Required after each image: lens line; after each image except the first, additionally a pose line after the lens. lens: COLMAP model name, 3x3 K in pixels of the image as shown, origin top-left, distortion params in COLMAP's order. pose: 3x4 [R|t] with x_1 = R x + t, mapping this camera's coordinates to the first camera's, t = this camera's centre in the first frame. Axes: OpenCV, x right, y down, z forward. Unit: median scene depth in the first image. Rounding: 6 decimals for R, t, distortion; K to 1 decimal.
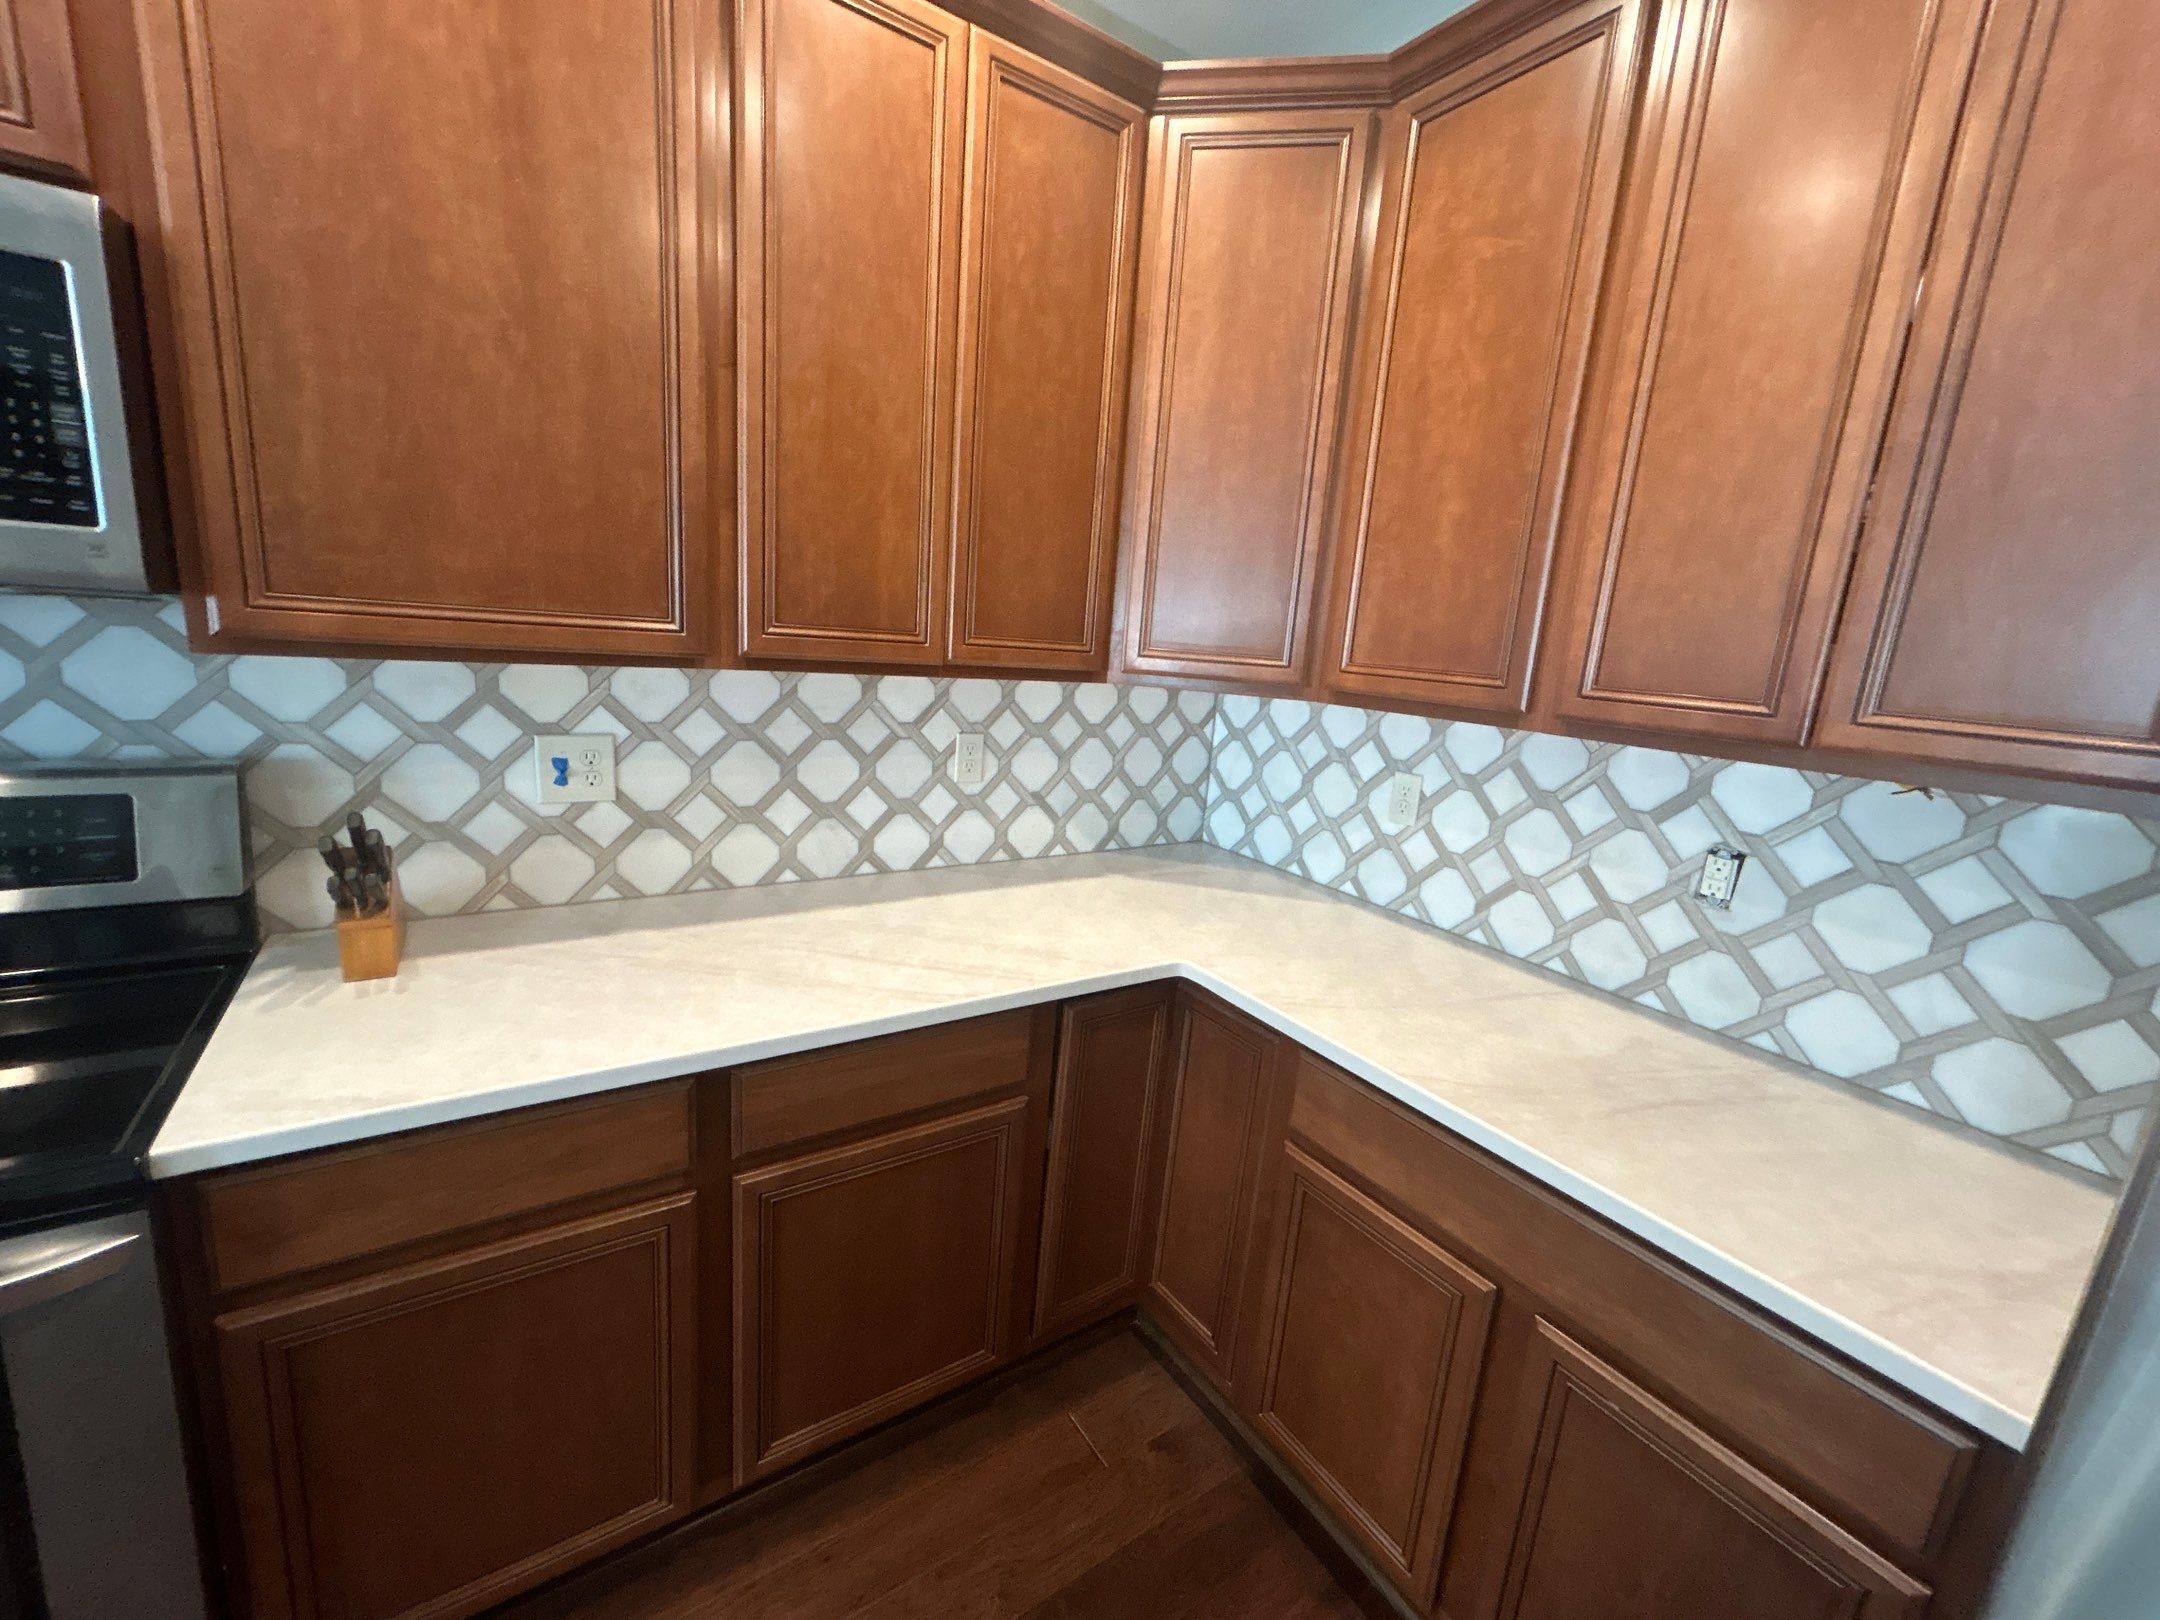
lens RADIAL K [[867.5, 0, 1085.6], [0, 867.5, 807.9], [0, 0, 1]] dist [-0.005192, 0.001213]
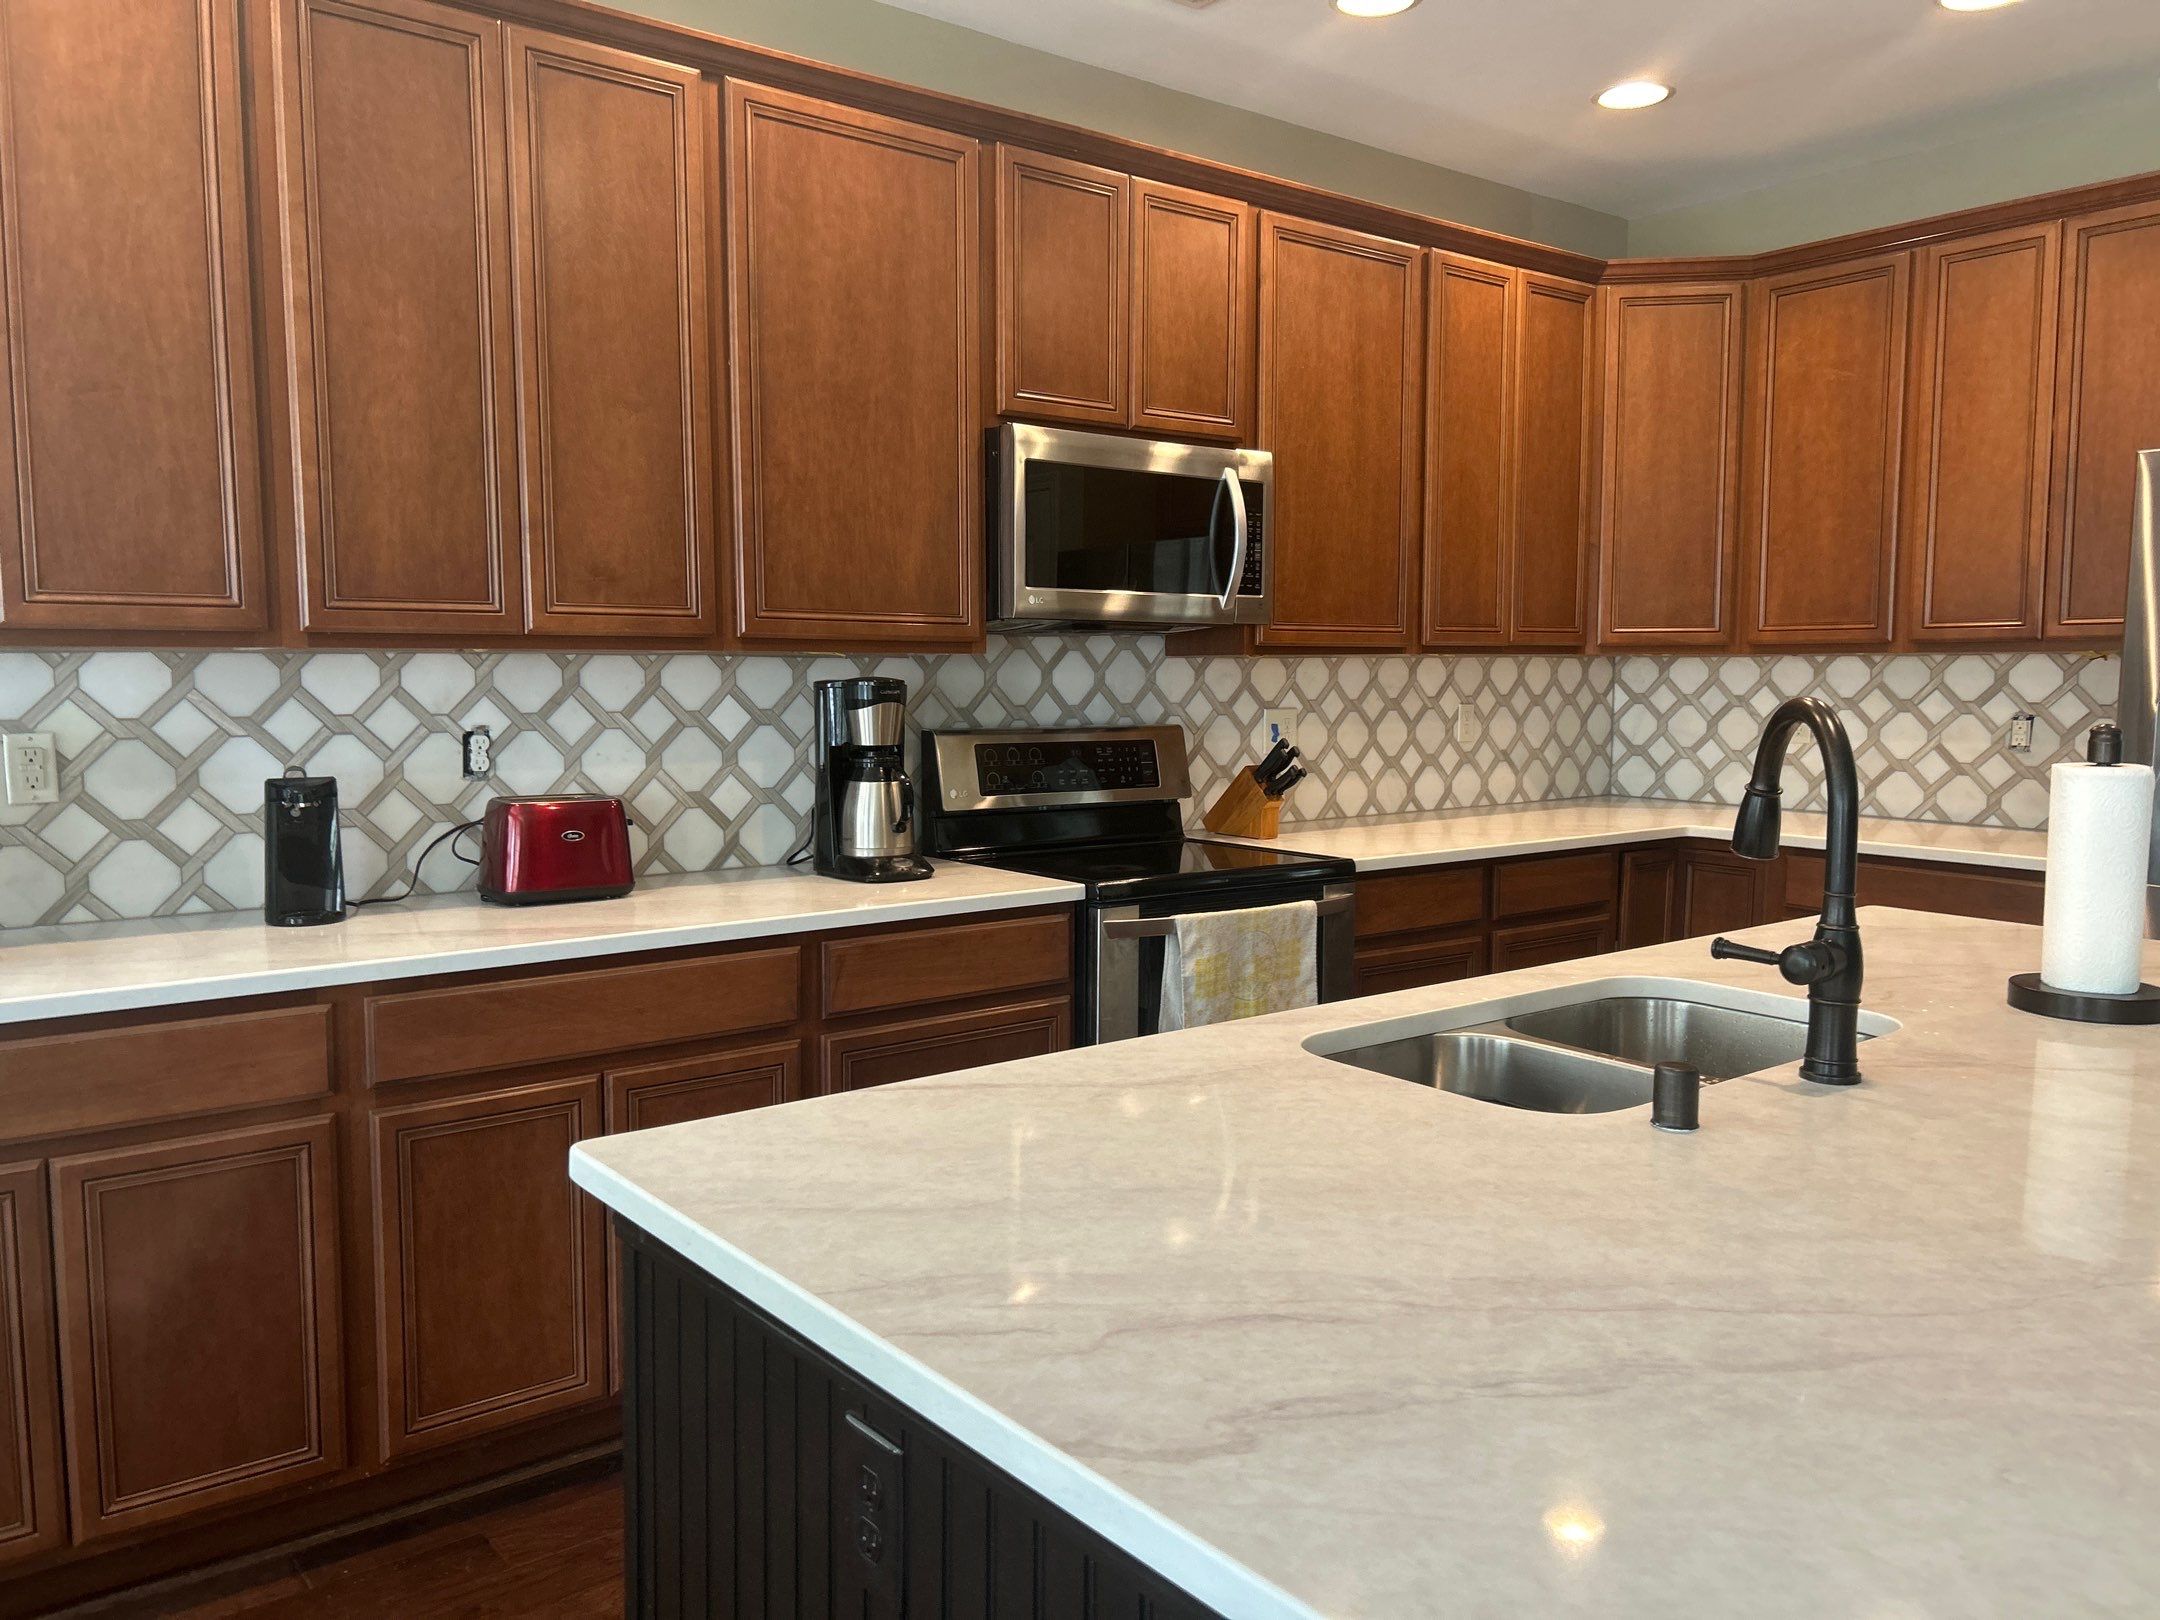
lens RADIAL K [[1620.9, 0, 1073.5], [0, 1620.9, 812.2], [0, 0, 1]] dist [0.038085, -0.041161]
pose [[0.994810, -0.081785, 0.060532, -1.232481], [0.087982, 0.990248, -0.108016, 0.402129], [-0.051108, 0.112782, 0.992305, -1.932234]]
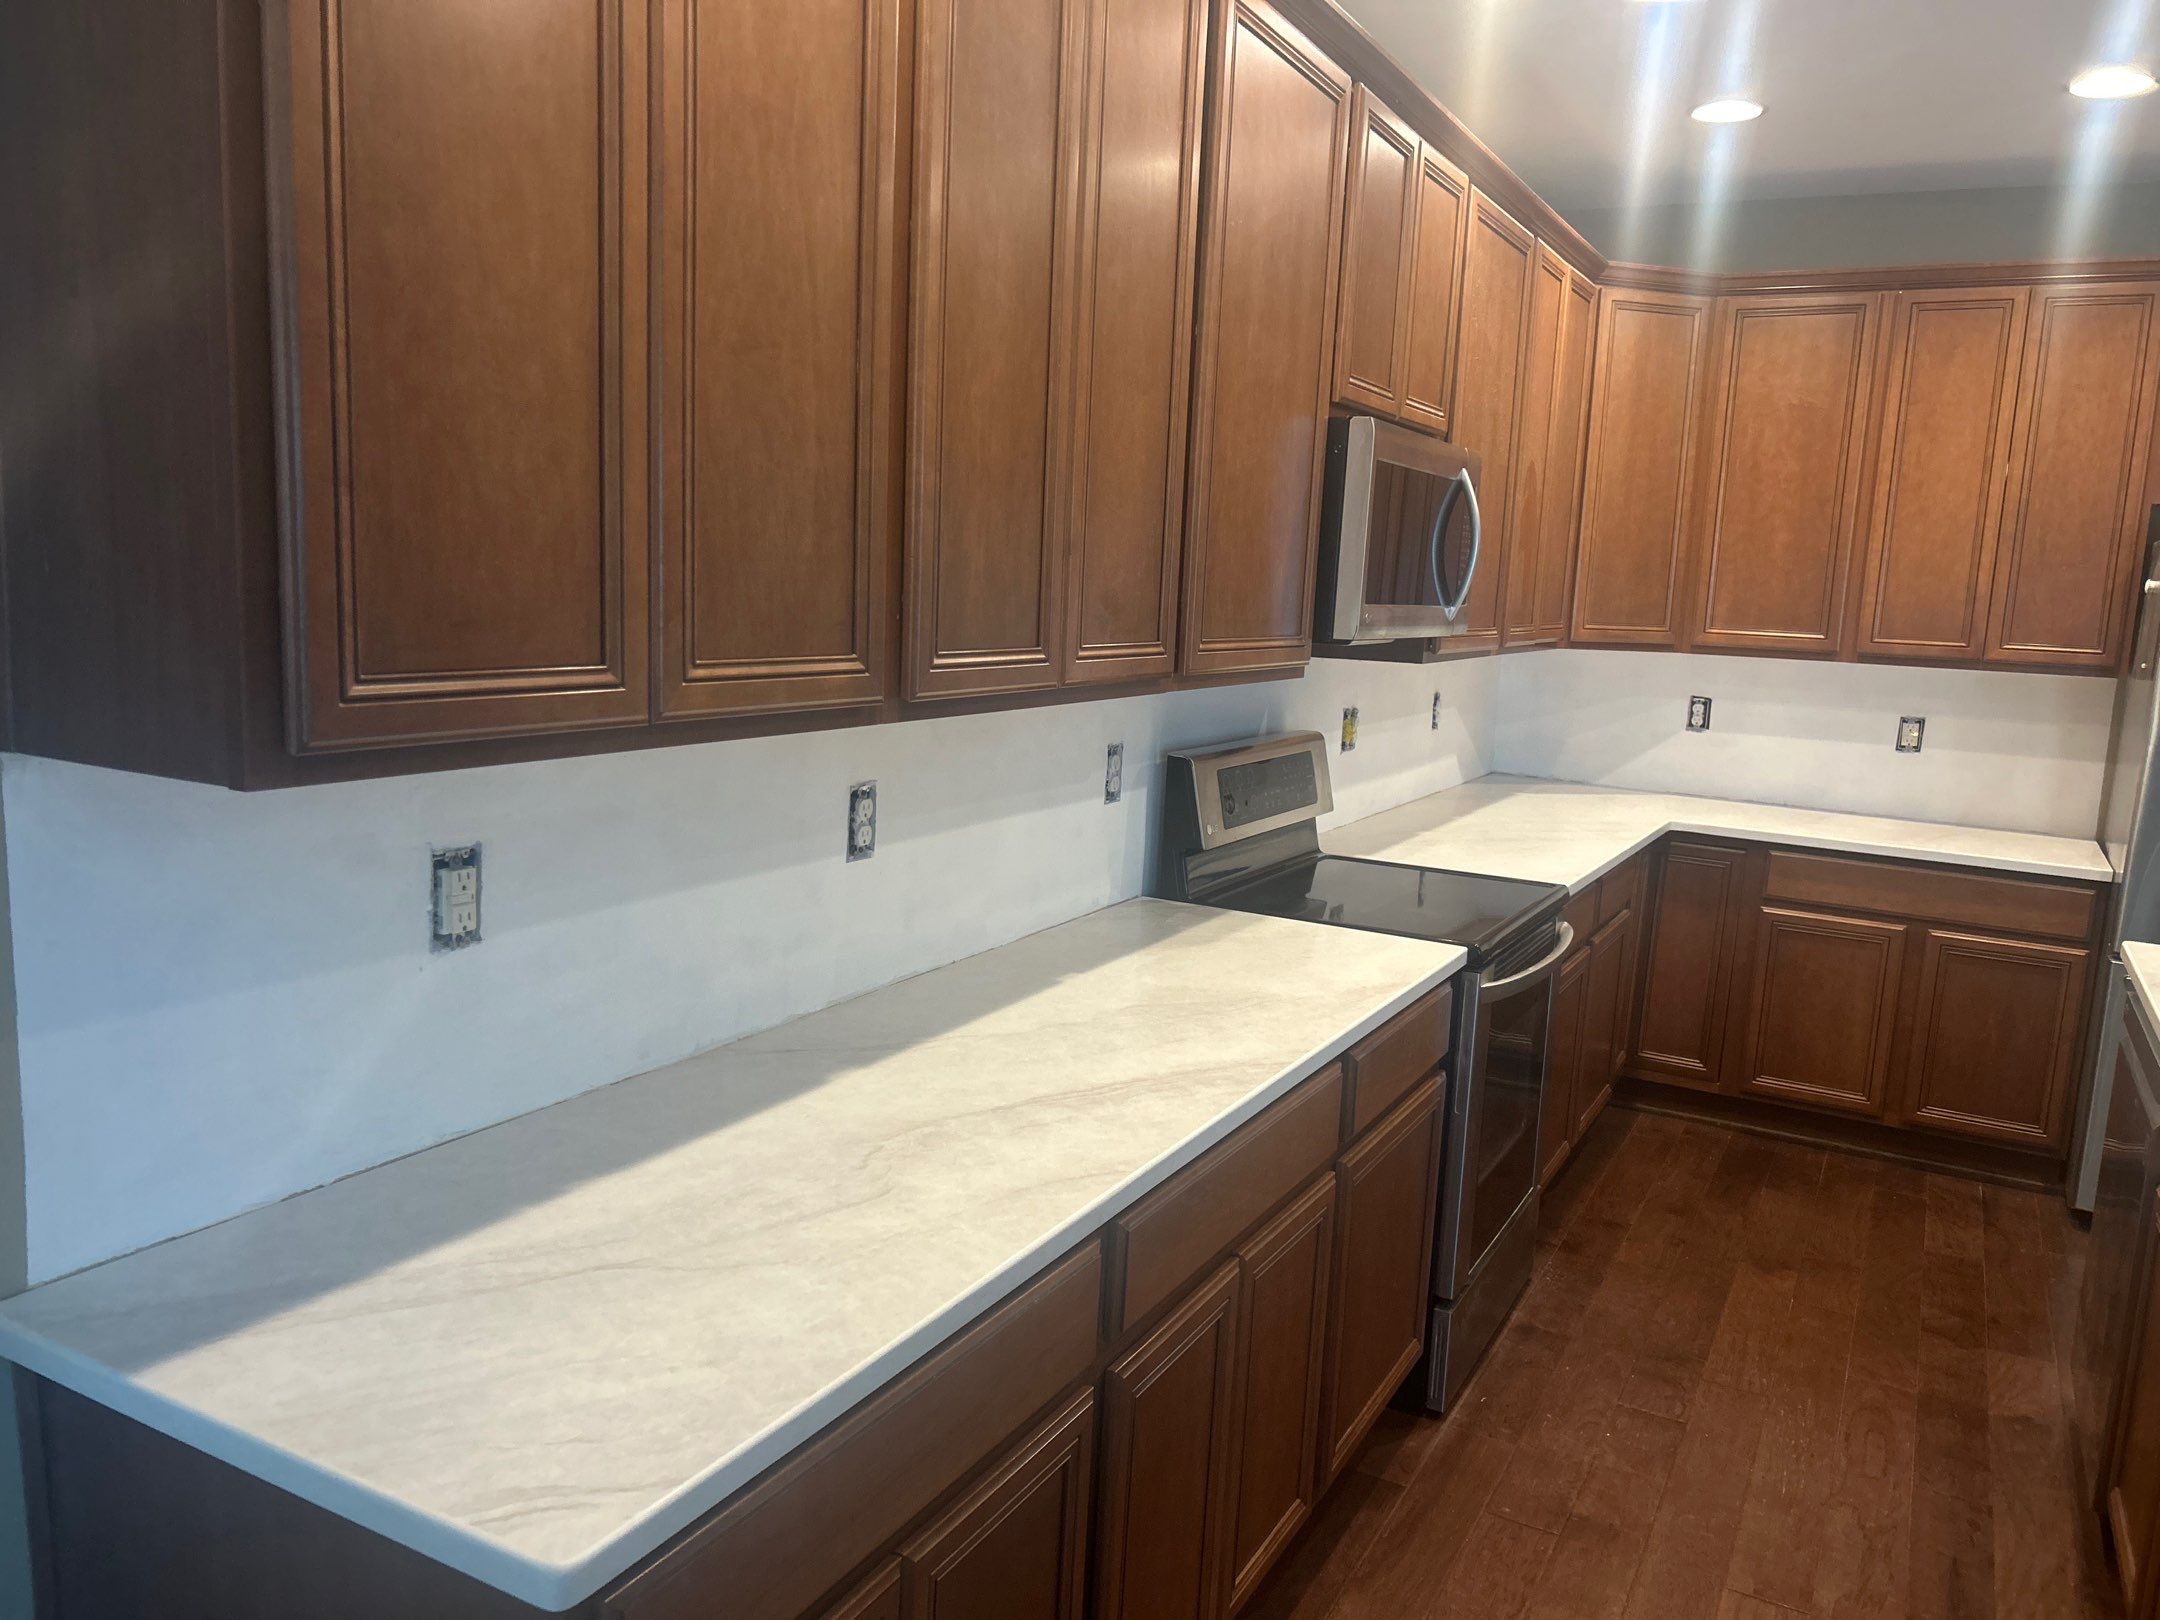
lens RADIAL K [[1620.9, 0, 1068.1], [0, 1620.9, 812.2], [0, 0, 1]] dist [0.038085, -0.041161]
pose [[0.890143, -0.102103, 0.444095, -2.416753], [0.111793, 0.993722, 0.004392, 0.028347], [-0.441755, 0.045738, 0.895969, -1.308264]]
